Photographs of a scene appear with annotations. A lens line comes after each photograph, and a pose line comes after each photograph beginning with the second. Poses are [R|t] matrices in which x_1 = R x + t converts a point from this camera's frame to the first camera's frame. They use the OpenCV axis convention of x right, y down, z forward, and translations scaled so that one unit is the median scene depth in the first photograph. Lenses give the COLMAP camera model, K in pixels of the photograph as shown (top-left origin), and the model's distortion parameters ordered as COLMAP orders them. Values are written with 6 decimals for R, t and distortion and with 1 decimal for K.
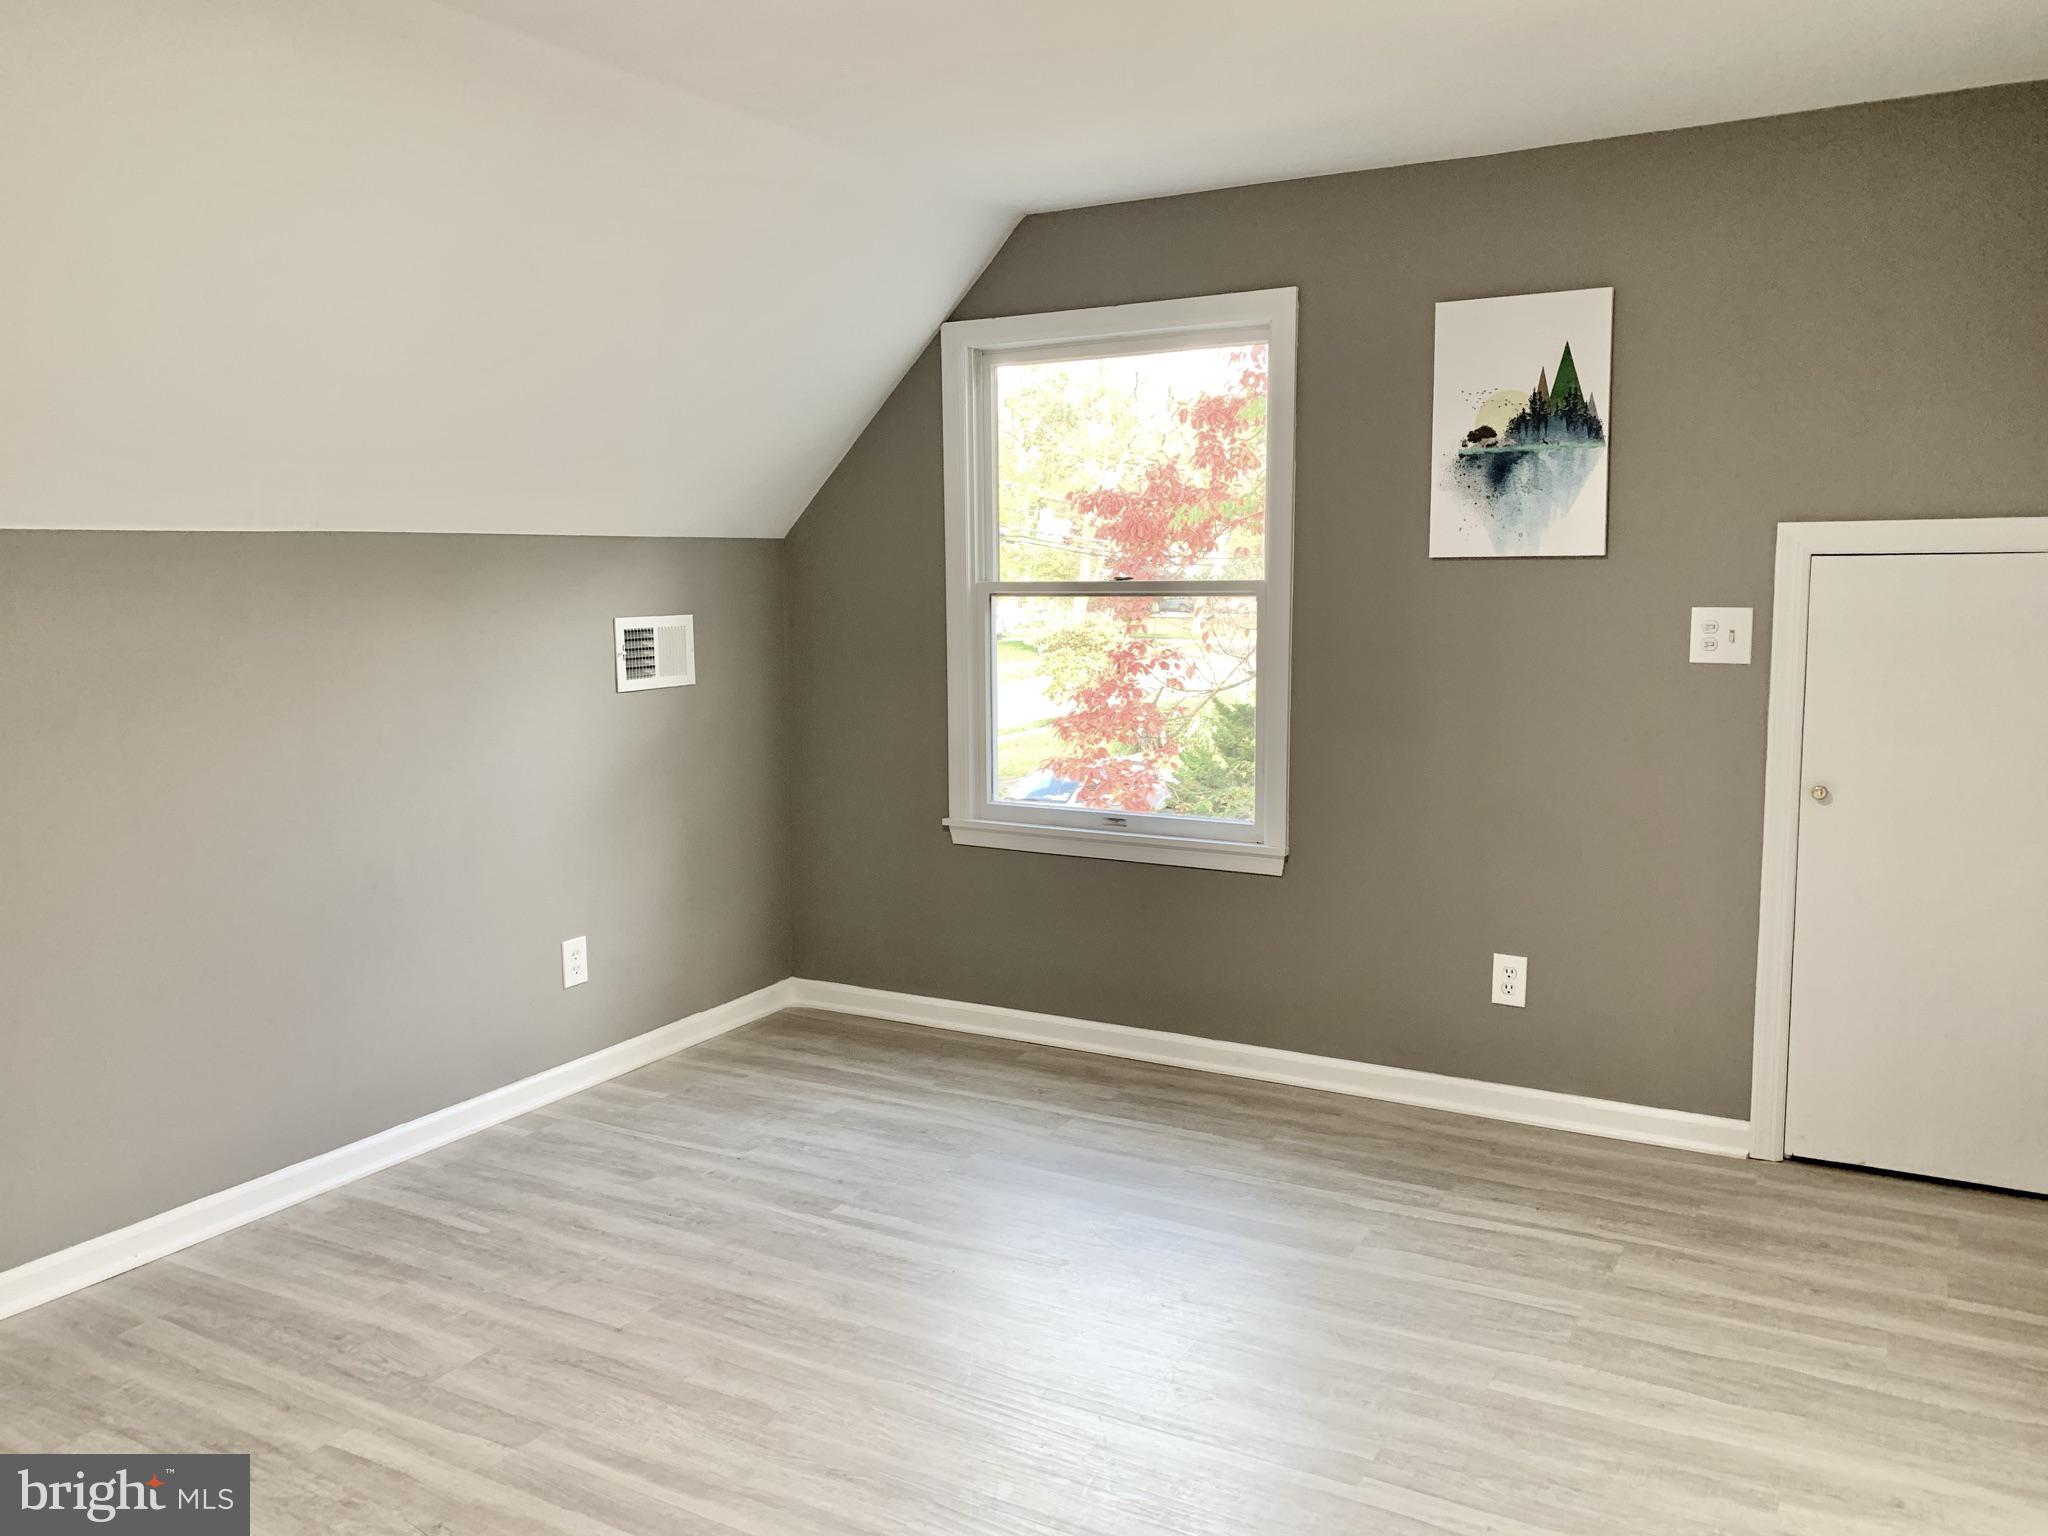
lens RADIAL K [[1581.0, 0, 1035.2], [0, 1581.0, 751.8], [0, 0, 1]] dist [0.013796, -0.004557]
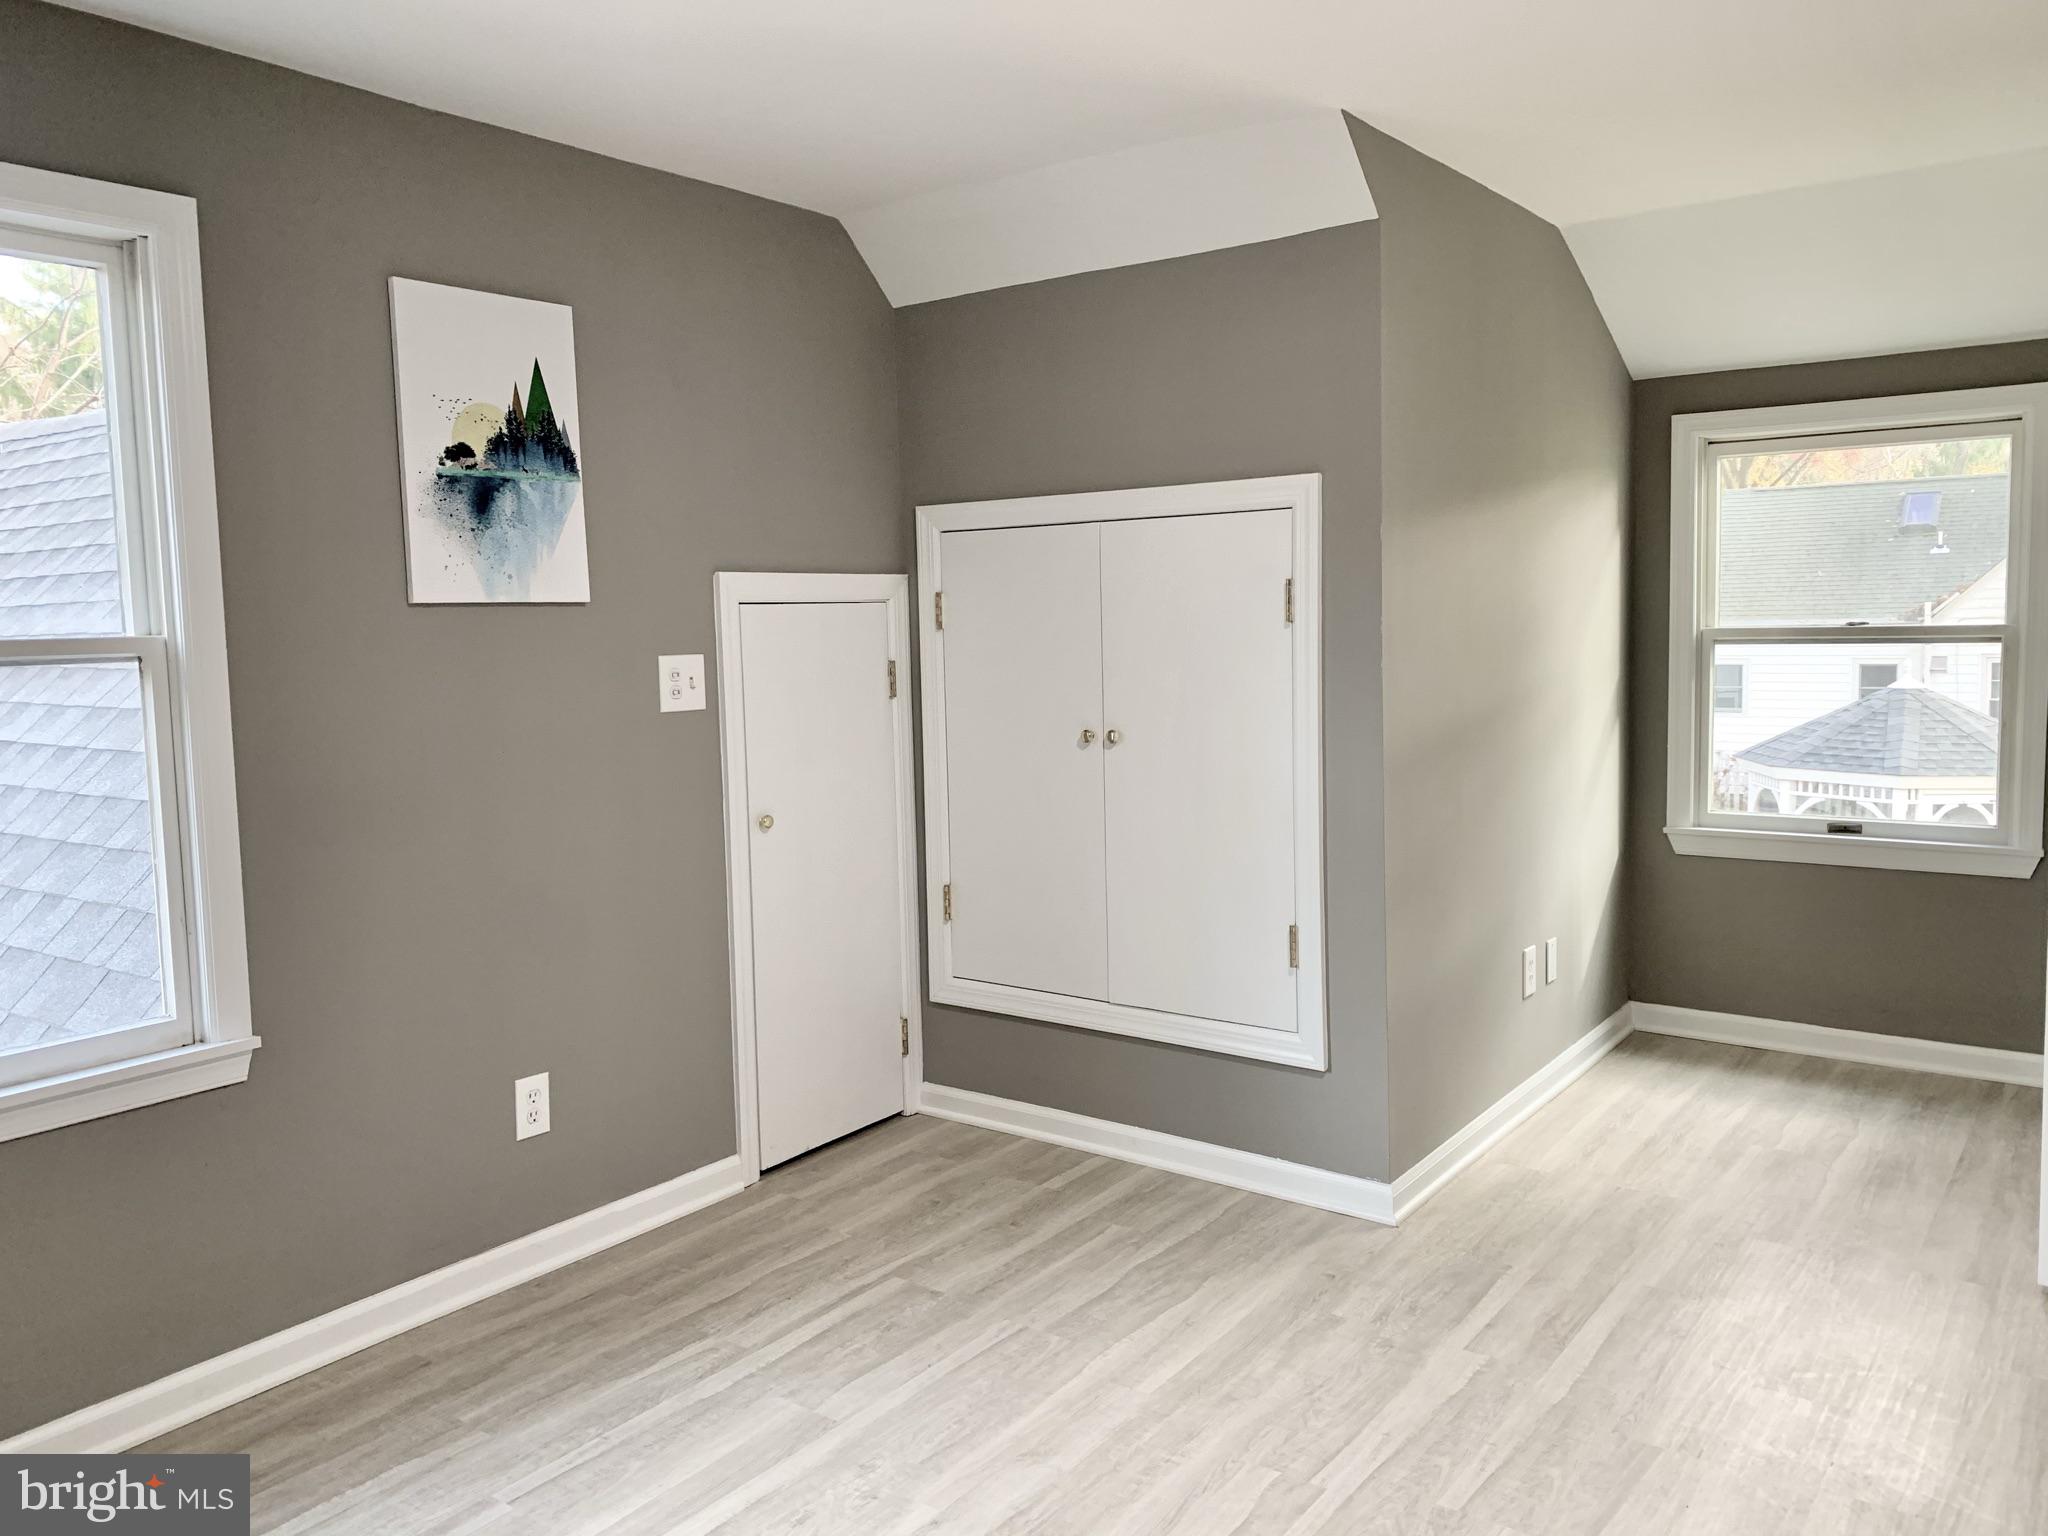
lens RADIAL K [[1581.0, 0, 1035.2], [0, 1581.0, 751.8], [0, 0, 1]] dist [0.013796, -0.004557]
pose [[0.118357, -0.082150, 0.989567, -0.521183], [0.134768, 0.988680, 0.065957, -0.065495], [-0.983783, 0.125556, 0.128089, 0.653702]]
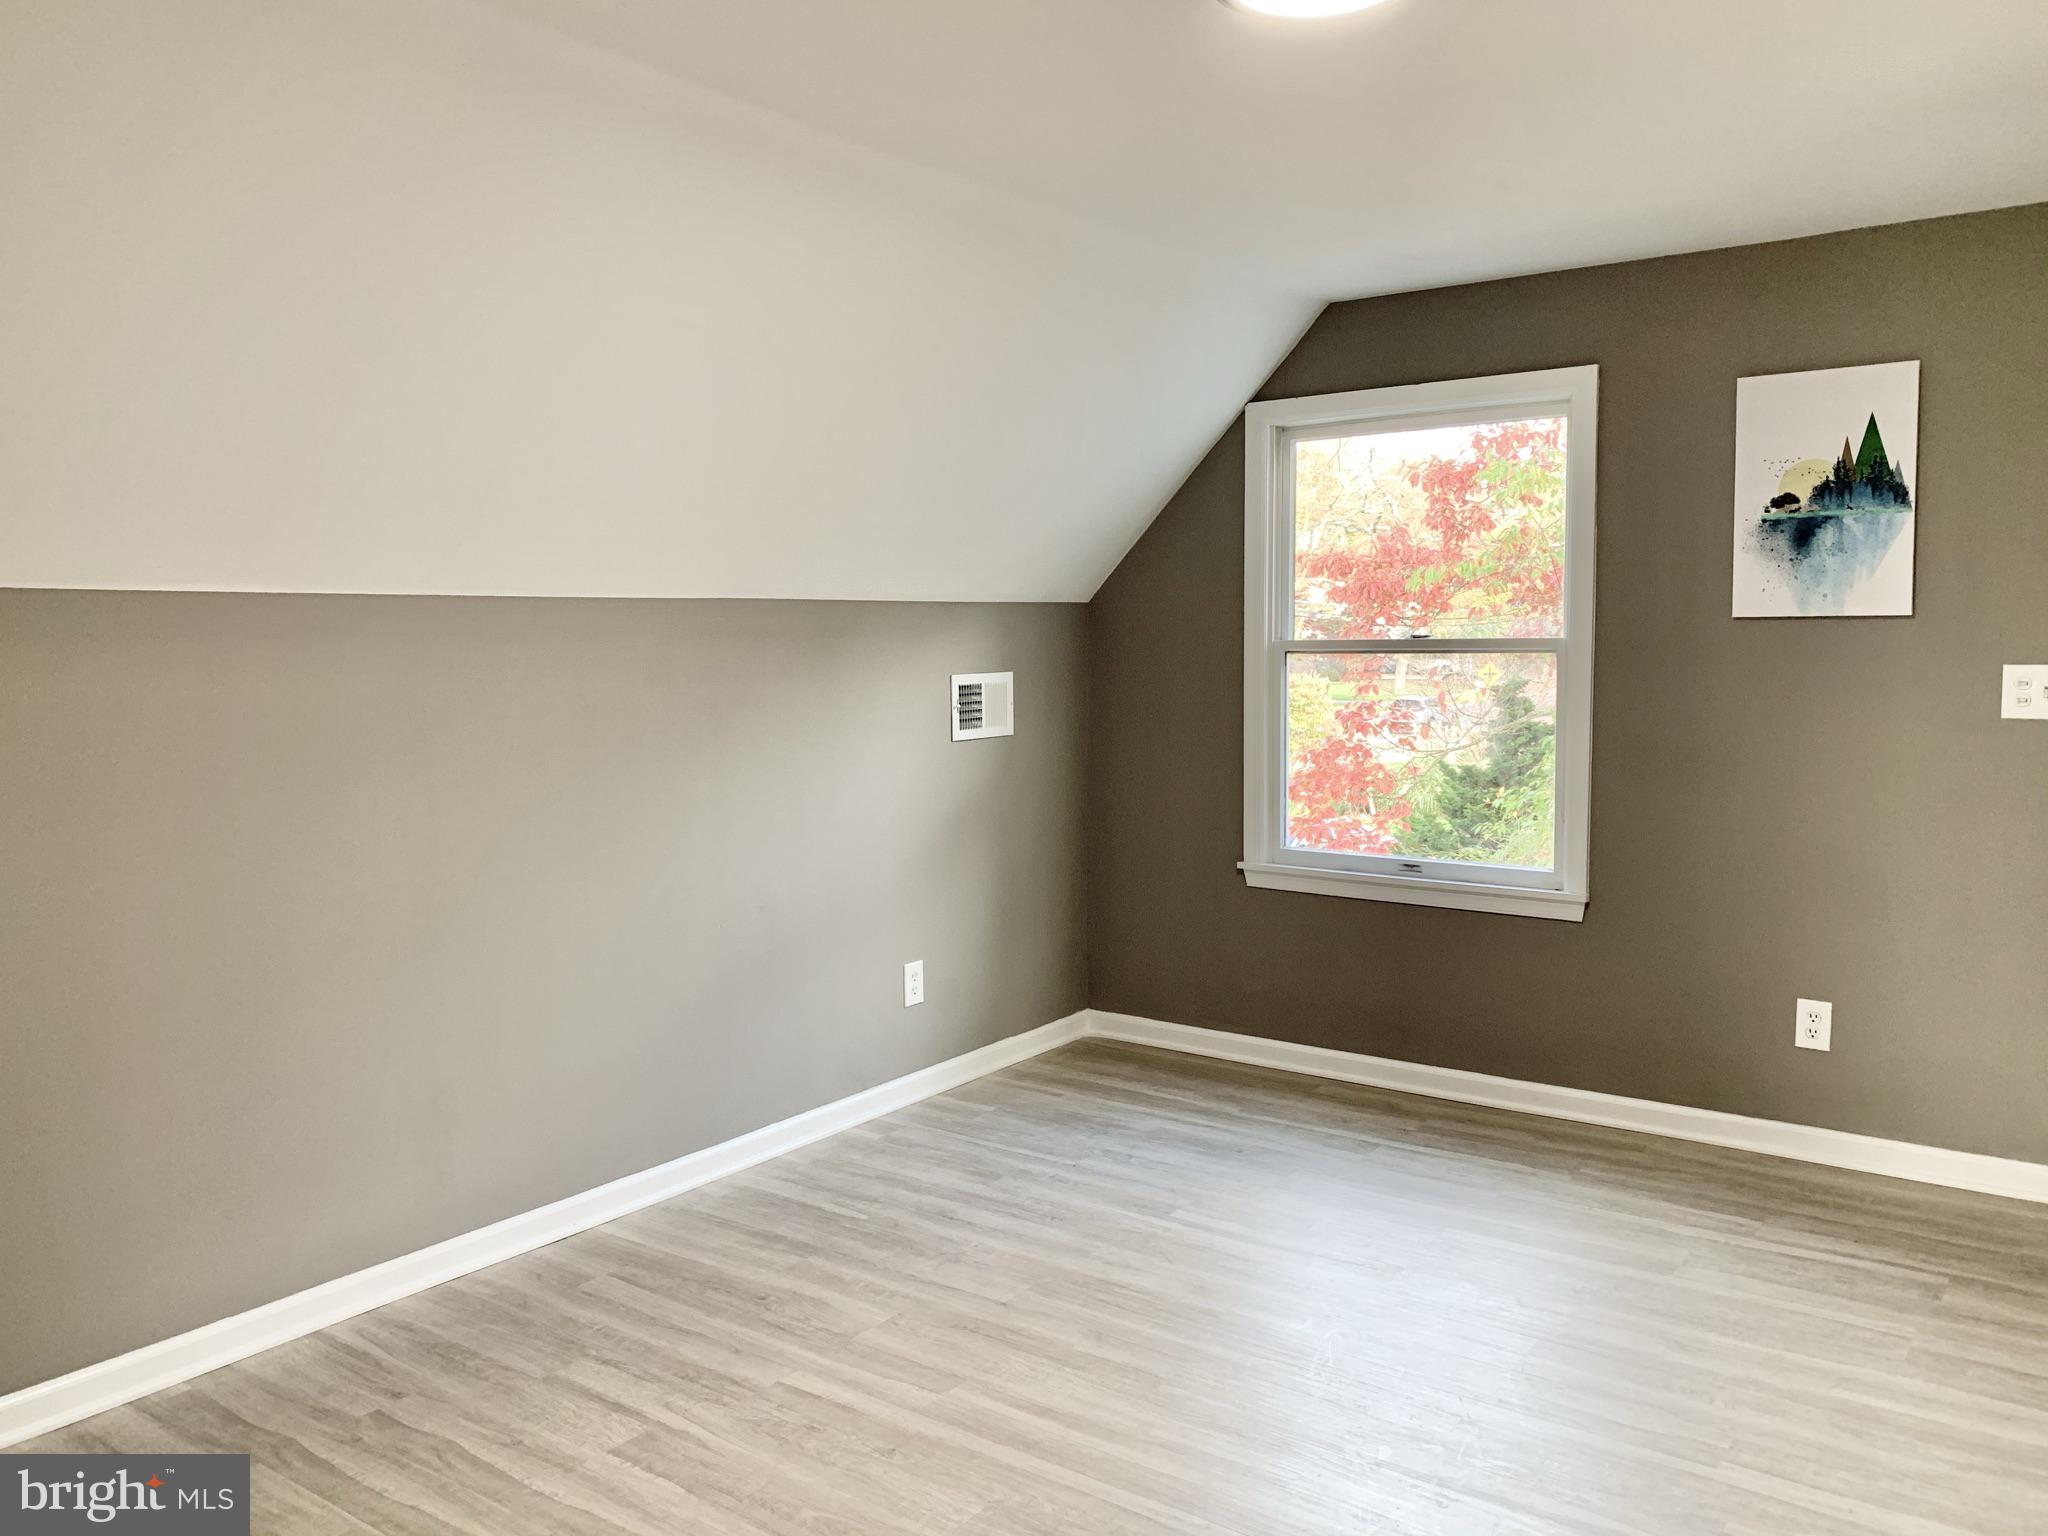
lens RADIAL K [[1581.0, 0, 1035.2], [0, 1581.0, 751.8], [0, 0, 1]] dist [0.013796, -0.004557]
pose [[0.992772, 0.007750, -0.119769, -0.088449], [-0.012393, 0.999198, -0.038066, 0.012881], [0.119378, 0.039275, 0.992072, -0.102086]]
